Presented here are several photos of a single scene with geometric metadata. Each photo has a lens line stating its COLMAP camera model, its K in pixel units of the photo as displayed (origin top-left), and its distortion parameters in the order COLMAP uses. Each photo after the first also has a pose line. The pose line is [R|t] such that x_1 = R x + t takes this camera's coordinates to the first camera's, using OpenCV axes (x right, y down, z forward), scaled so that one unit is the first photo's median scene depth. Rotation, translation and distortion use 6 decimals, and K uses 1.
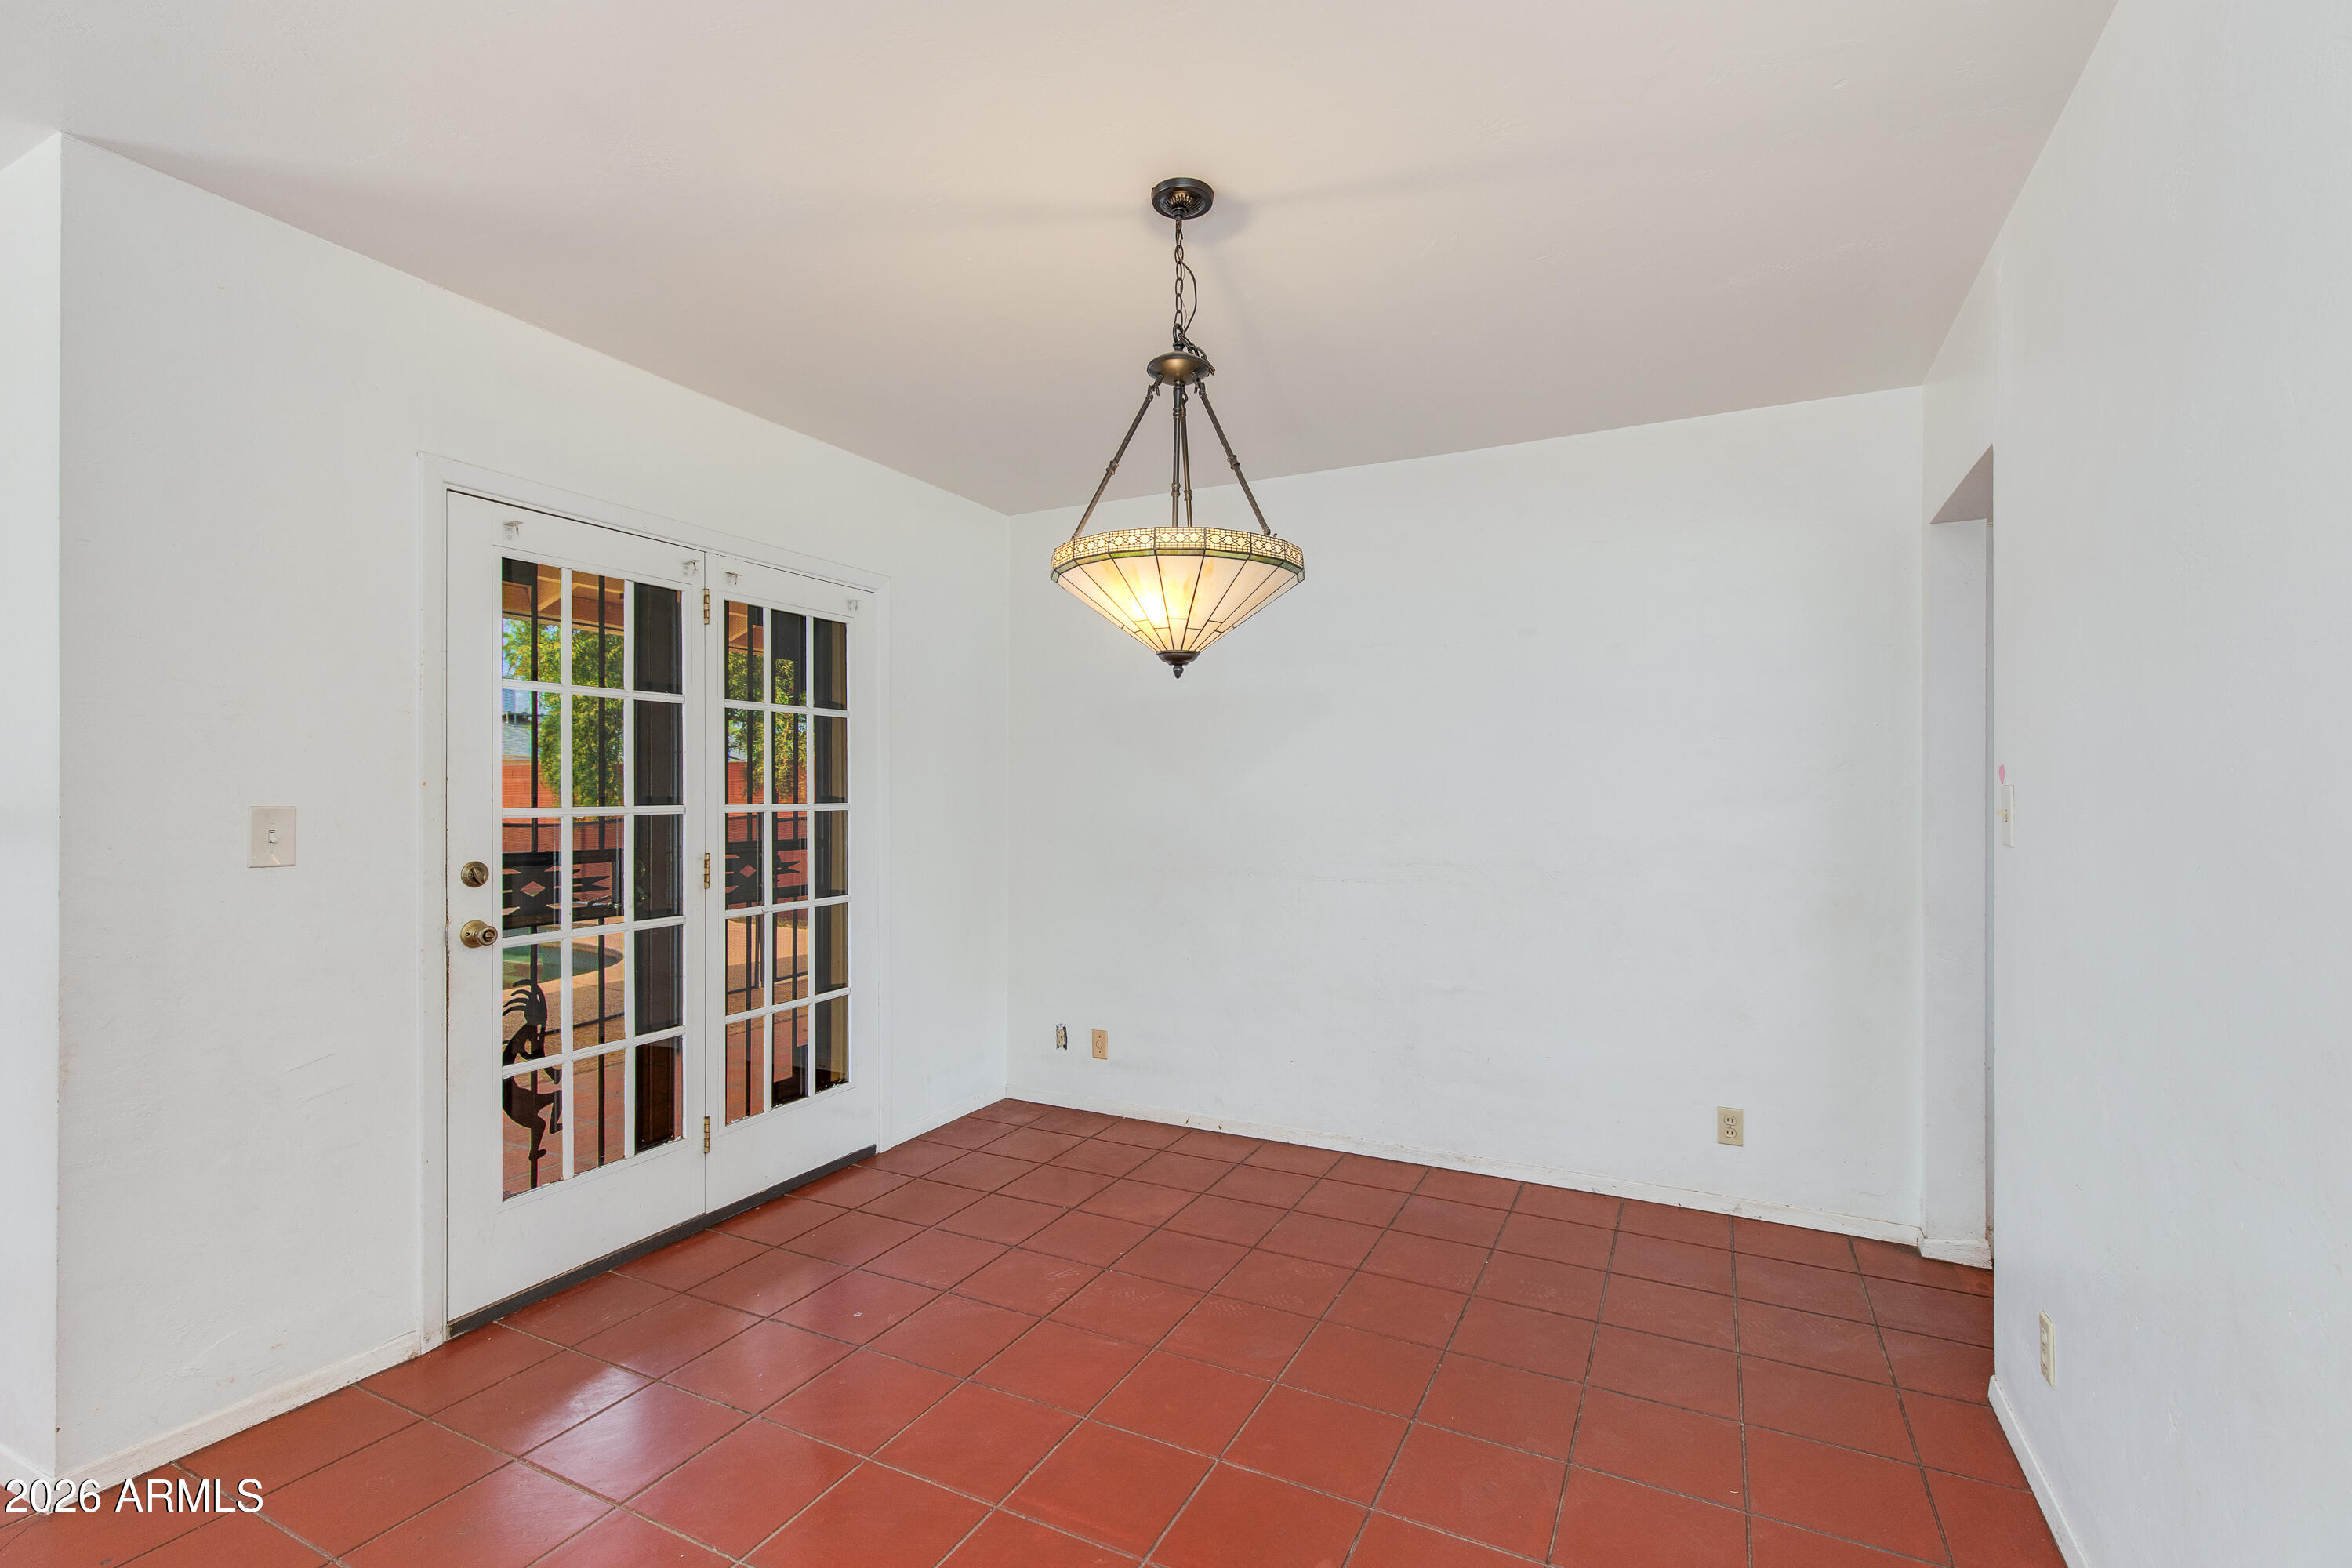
lens RADIAL K [[1063.3, 0, 1175.5], [0, 1063.3, 786.4], [0, 0, 1]] dist [0.003758, 0.000366]
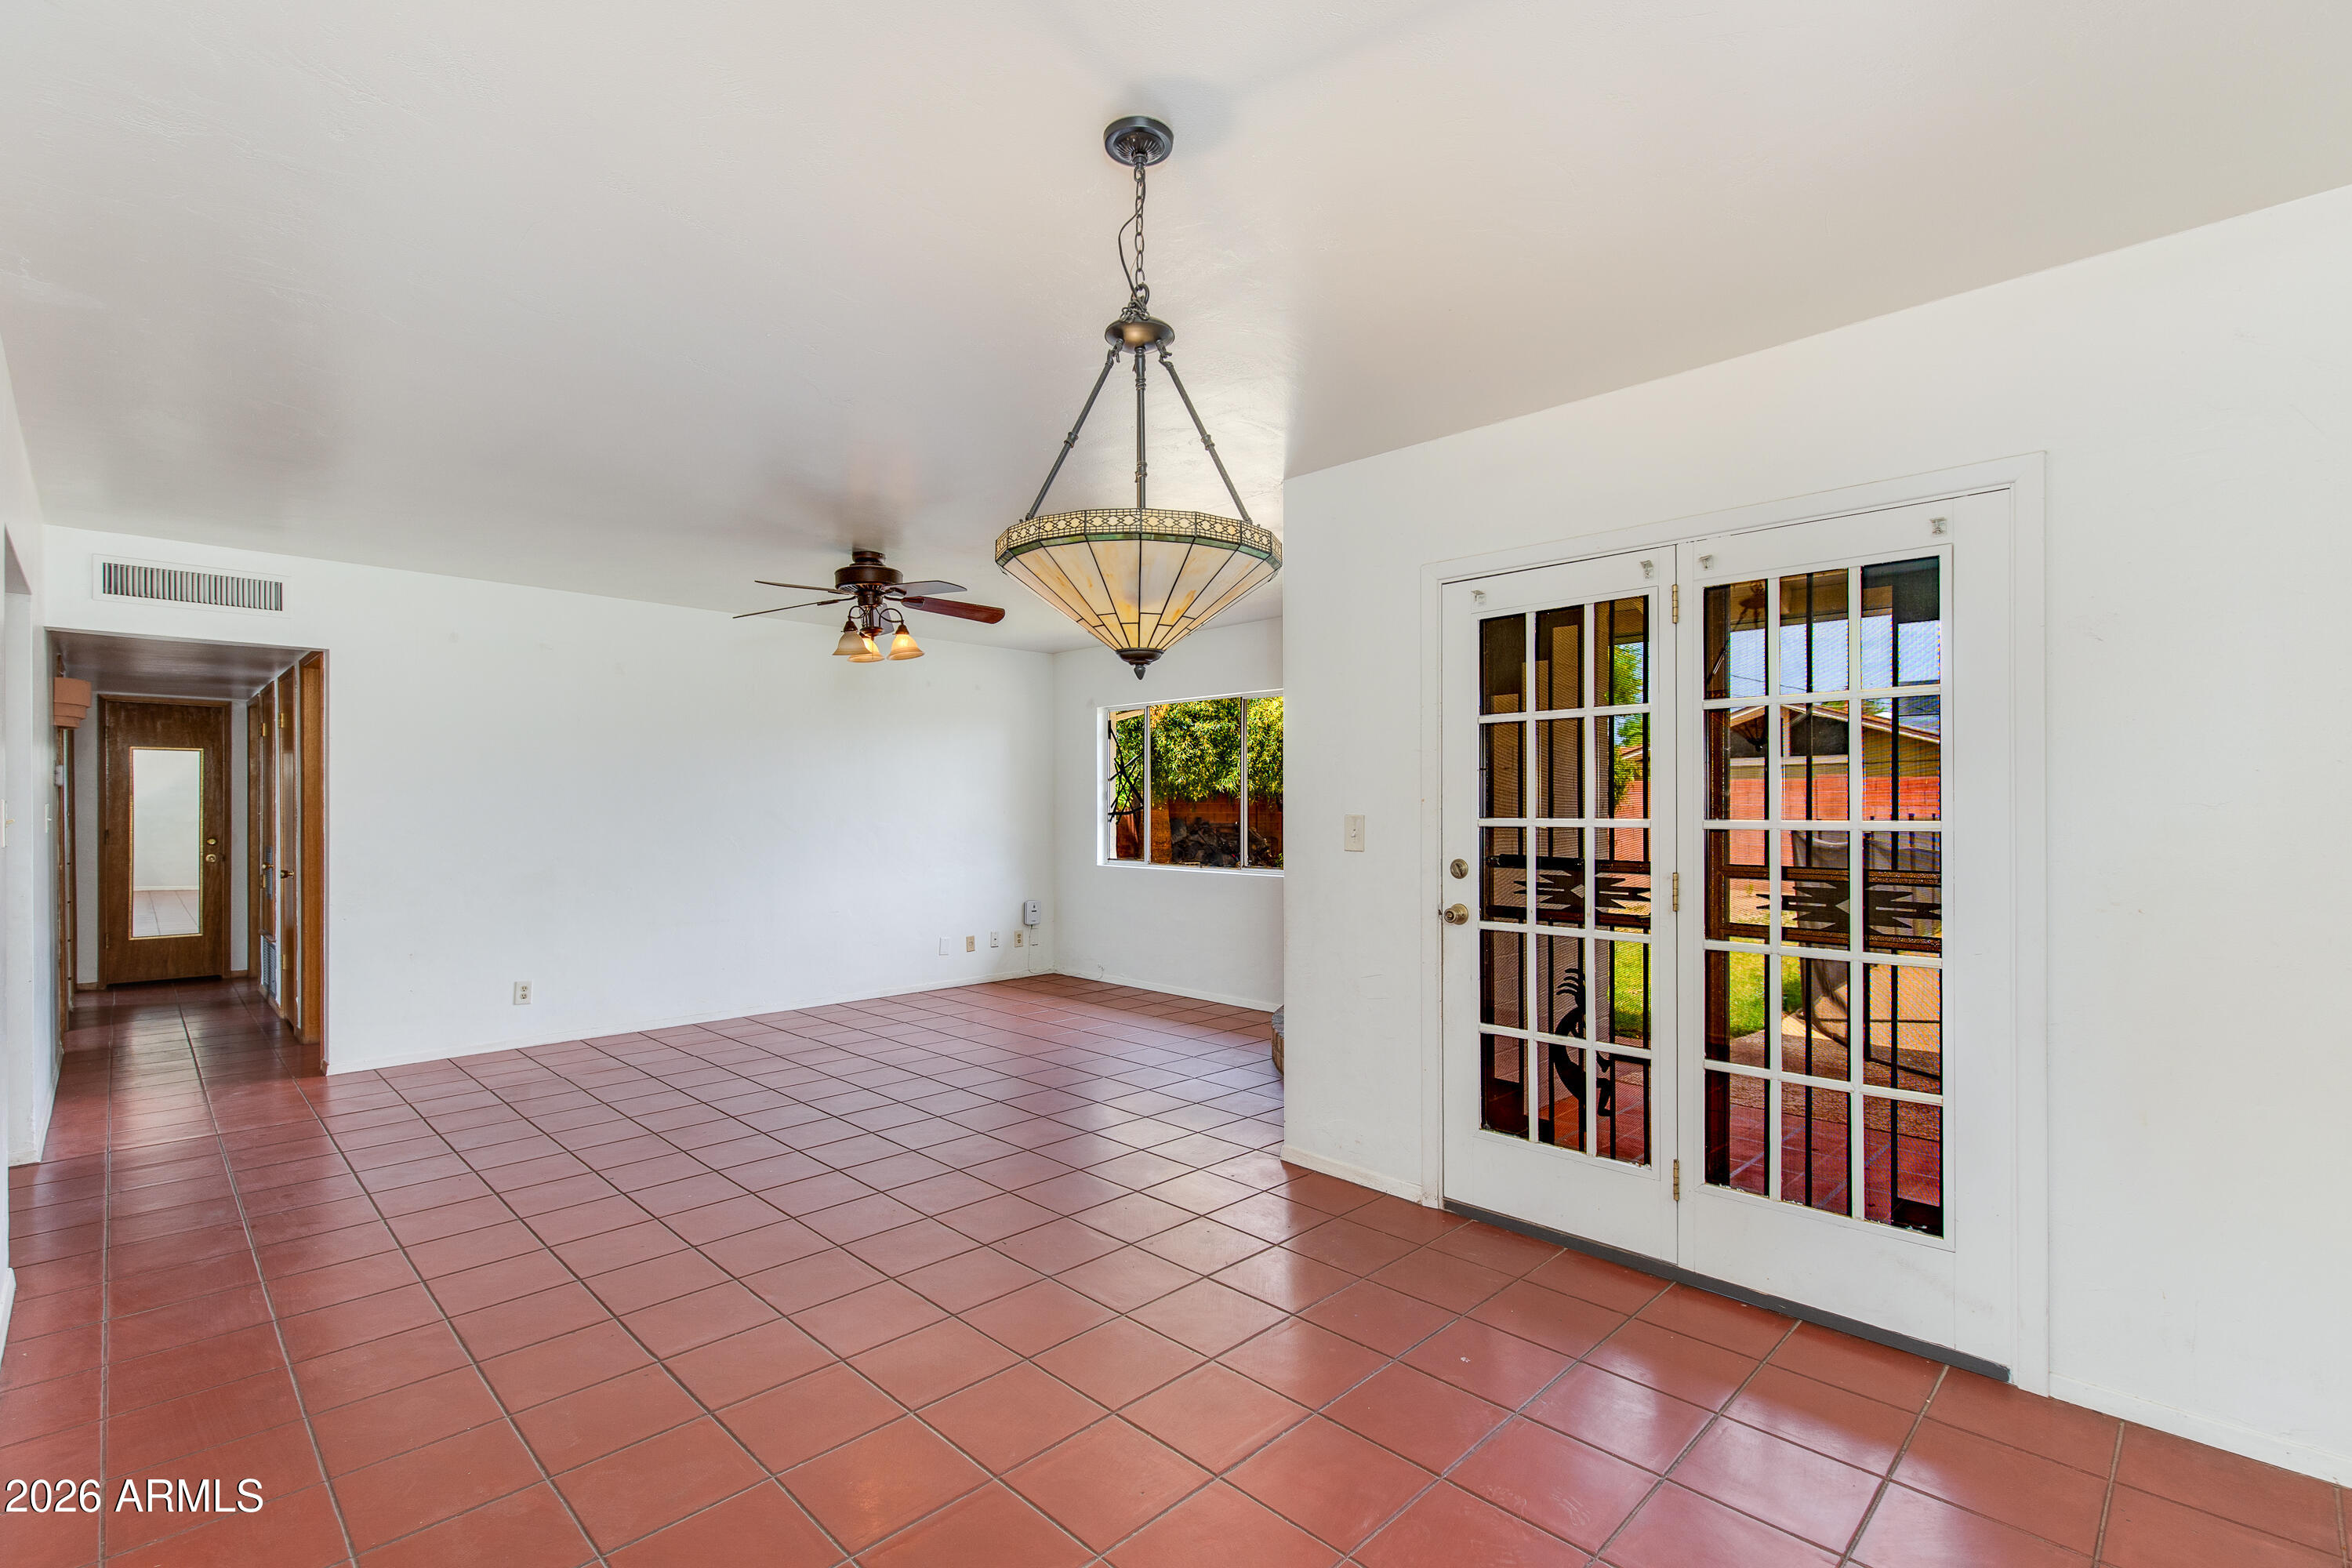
lens RADIAL K [[1063.3, 0, 1181.1], [0, 1063.3, 792.5], [0, 0, 1]] dist [0.003758, 0.000366]
pose [[-0.314106, -0.004149, -0.949379, 0.643474], [0.011850, 0.999895, -0.008290, -0.004545], [0.949314, -0.013854, -0.314024, 1.008619]]
